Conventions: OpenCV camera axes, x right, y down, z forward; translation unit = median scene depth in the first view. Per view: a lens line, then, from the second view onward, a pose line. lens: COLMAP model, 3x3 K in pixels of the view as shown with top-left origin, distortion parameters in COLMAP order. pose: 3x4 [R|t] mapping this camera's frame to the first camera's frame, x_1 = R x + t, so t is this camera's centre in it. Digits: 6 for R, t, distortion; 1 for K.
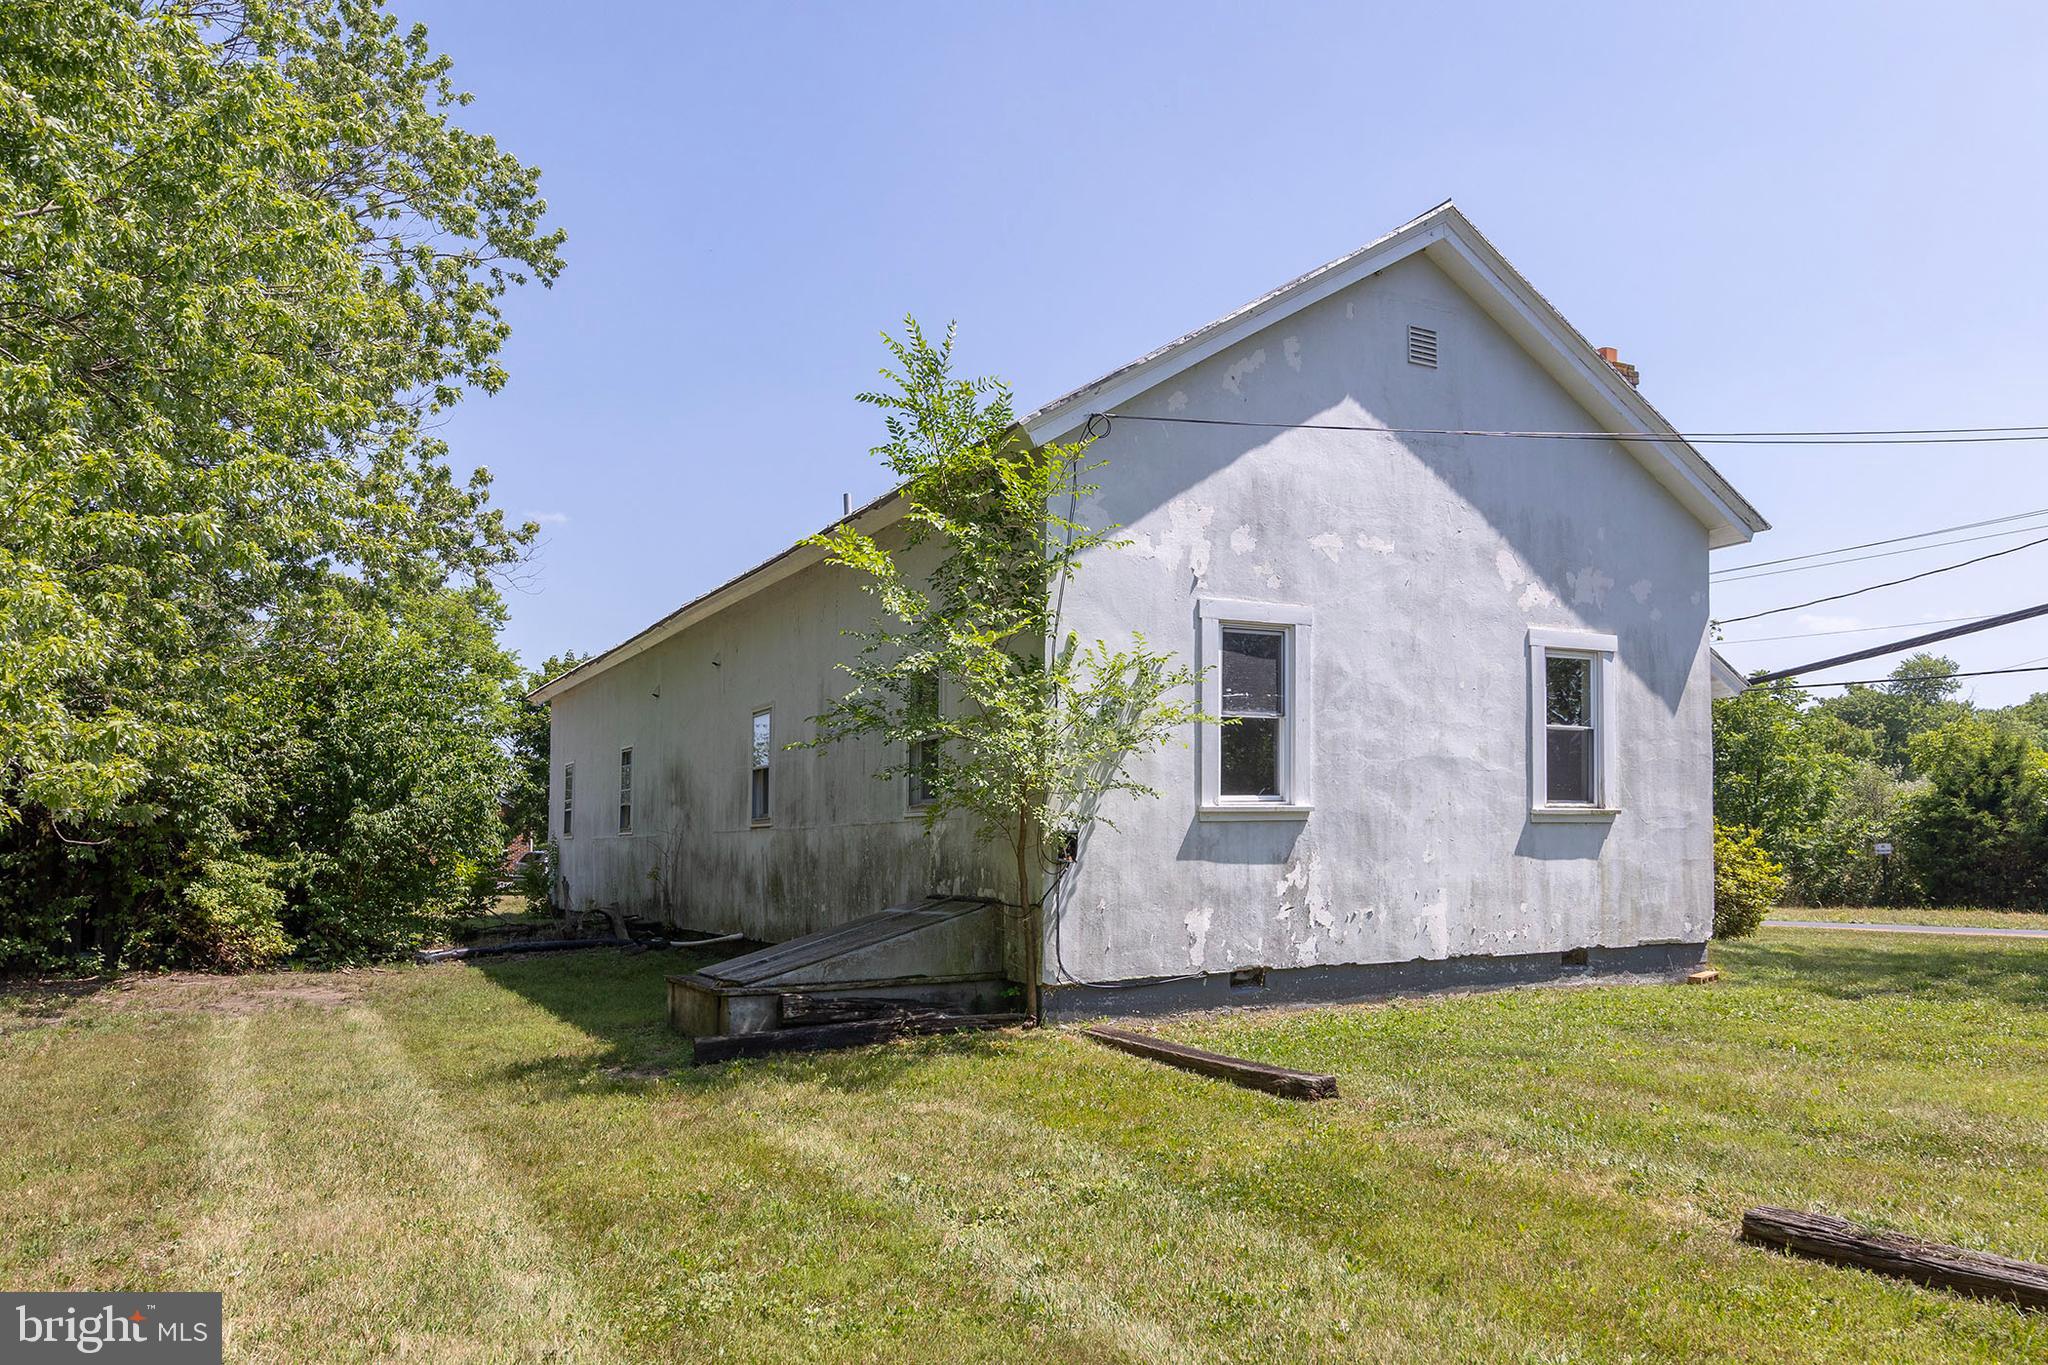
lens RADIAL K [[1532.4, 0, 1025.5], [0, 1532.4, 761.5], [0, 0, 1]] dist [-0.002580, -0.000725]
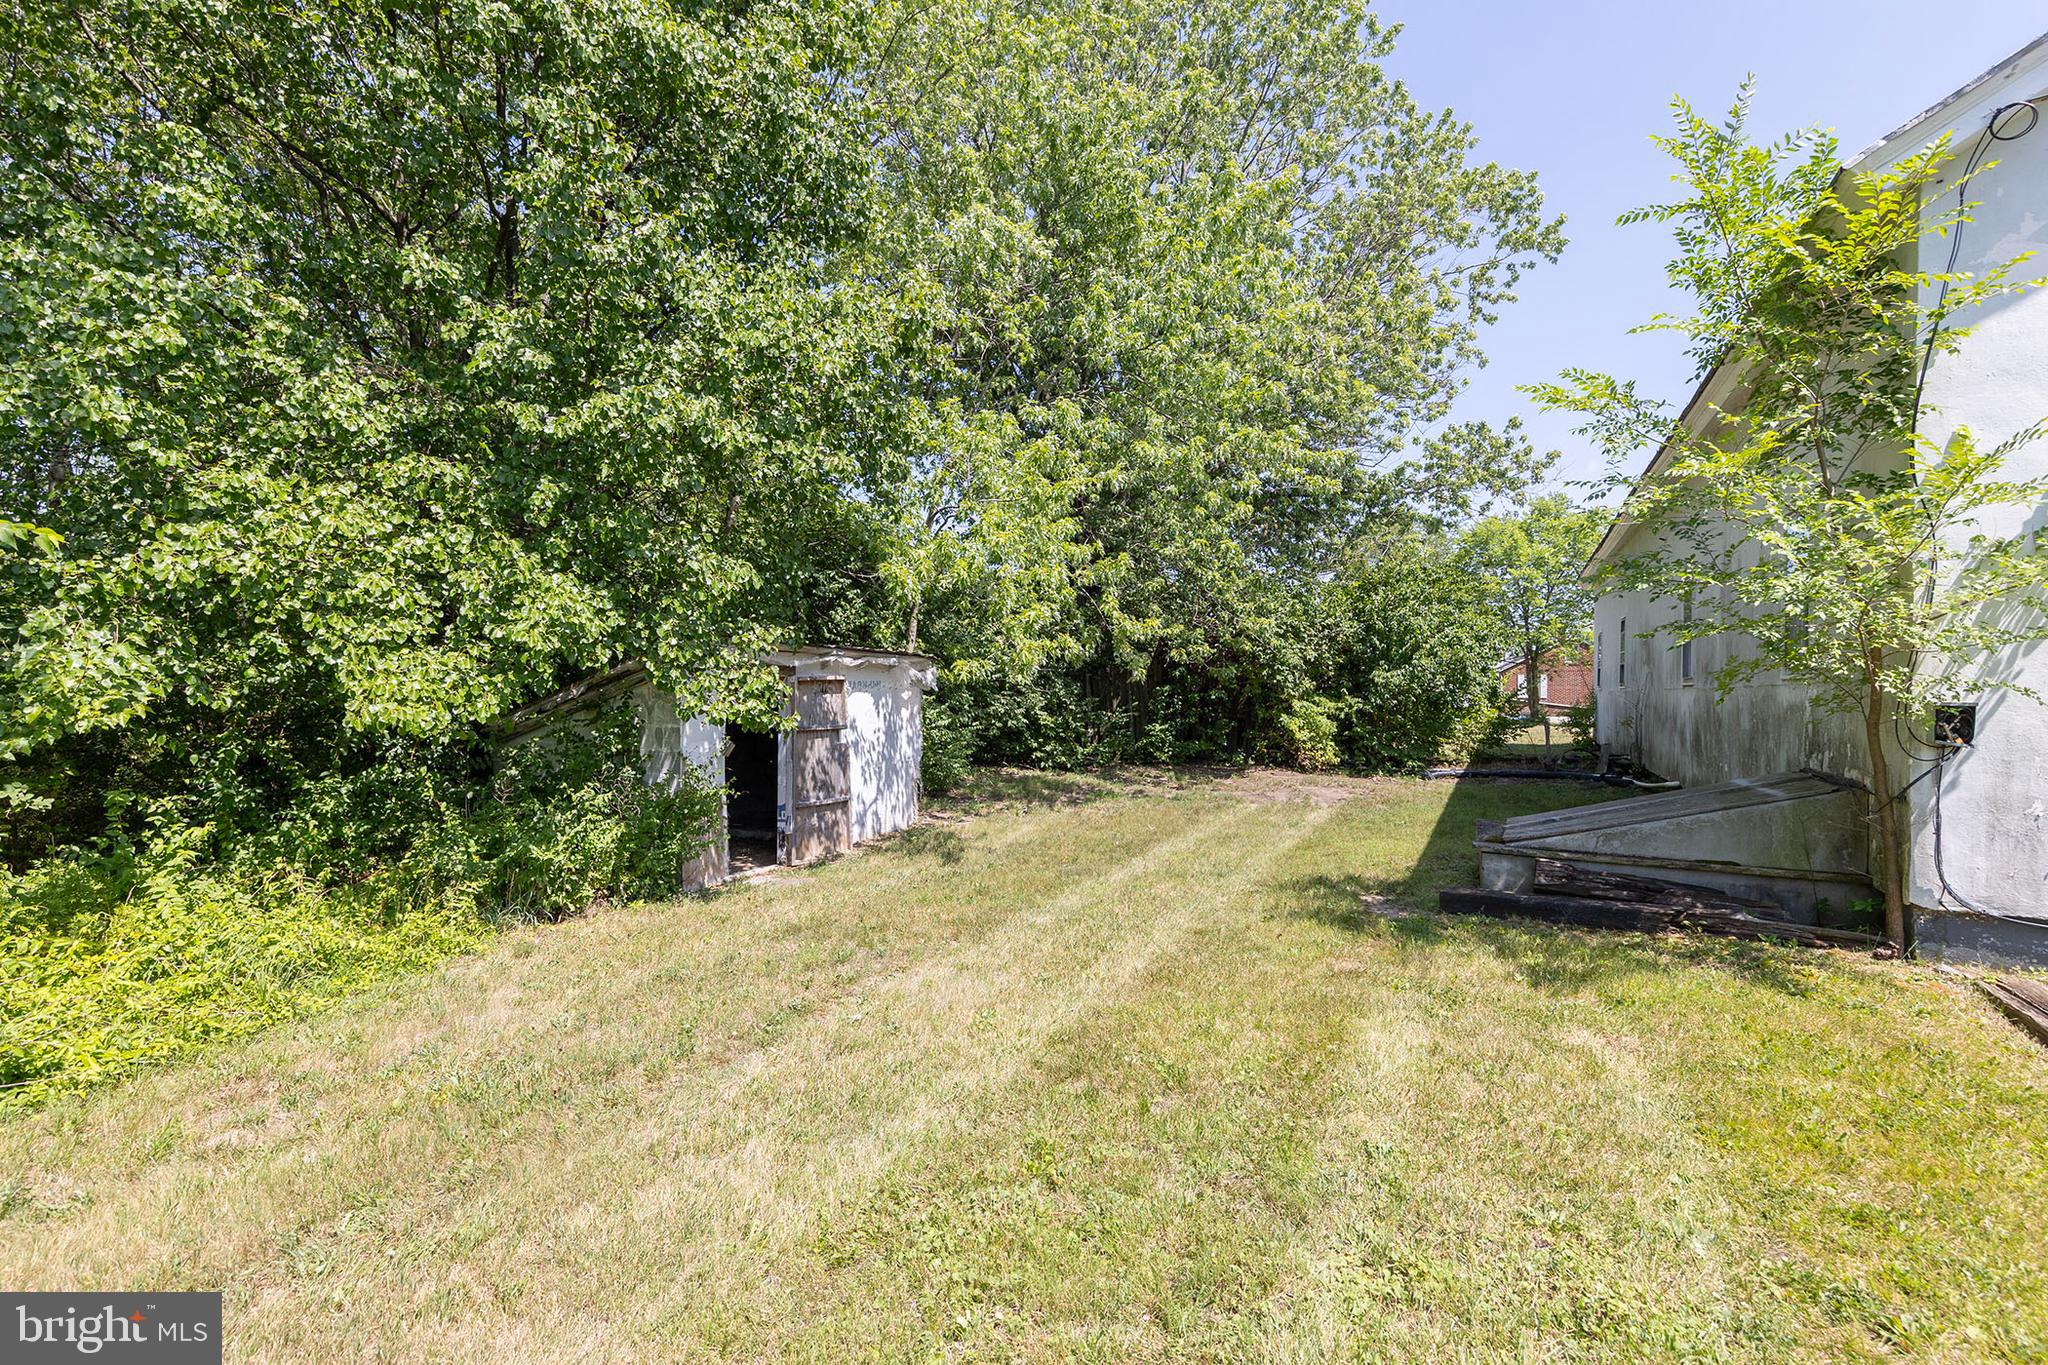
lens RADIAL K [[906.7, 0, 1025.9], [0, 906.7, 671.3], [0, 0, 1]] dist [0.002379, -0.000088]
pose [[0.572567, 0.005114, -0.819842, 0.107114], [0.025081, 0.999403, 0.023750, 0.007150], [0.819474, -0.034161, 0.572097, 0.323254]]
